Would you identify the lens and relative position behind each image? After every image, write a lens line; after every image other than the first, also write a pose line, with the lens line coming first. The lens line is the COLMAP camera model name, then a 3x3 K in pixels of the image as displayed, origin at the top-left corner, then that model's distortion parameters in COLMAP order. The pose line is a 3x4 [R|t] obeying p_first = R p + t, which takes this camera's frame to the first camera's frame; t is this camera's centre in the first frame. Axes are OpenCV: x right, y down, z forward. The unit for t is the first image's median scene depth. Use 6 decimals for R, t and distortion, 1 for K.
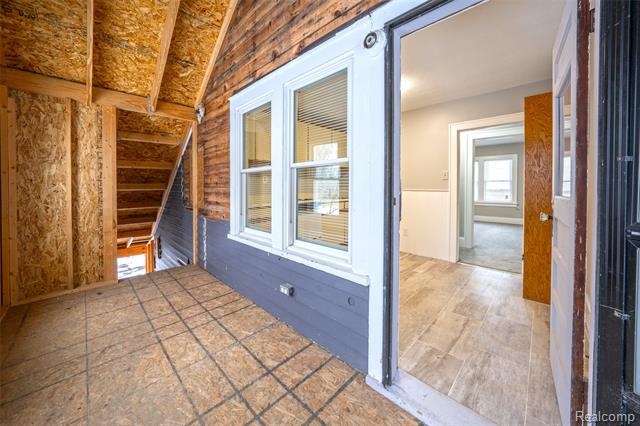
lens RADIAL K [[232.3, 0, 321.5], [0, 232.3, 189.7], [0, 0, 1]] dist [-0.000630, -0.000067]
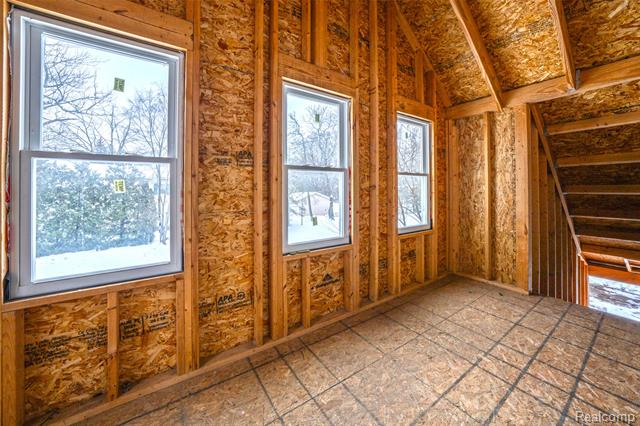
lens RADIAL K [[239.6, 0, 320.5], [0, 239.6, 184.4], [0, 0, 1]] dist [-0.000675, 0.000042]
pose [[-0.191028, -0.015293, -0.981465, 0.217657], [-0.015622, 0.999799, -0.012538, -0.007710], [0.981460, 0.012937, -0.191229, 0.402004]]
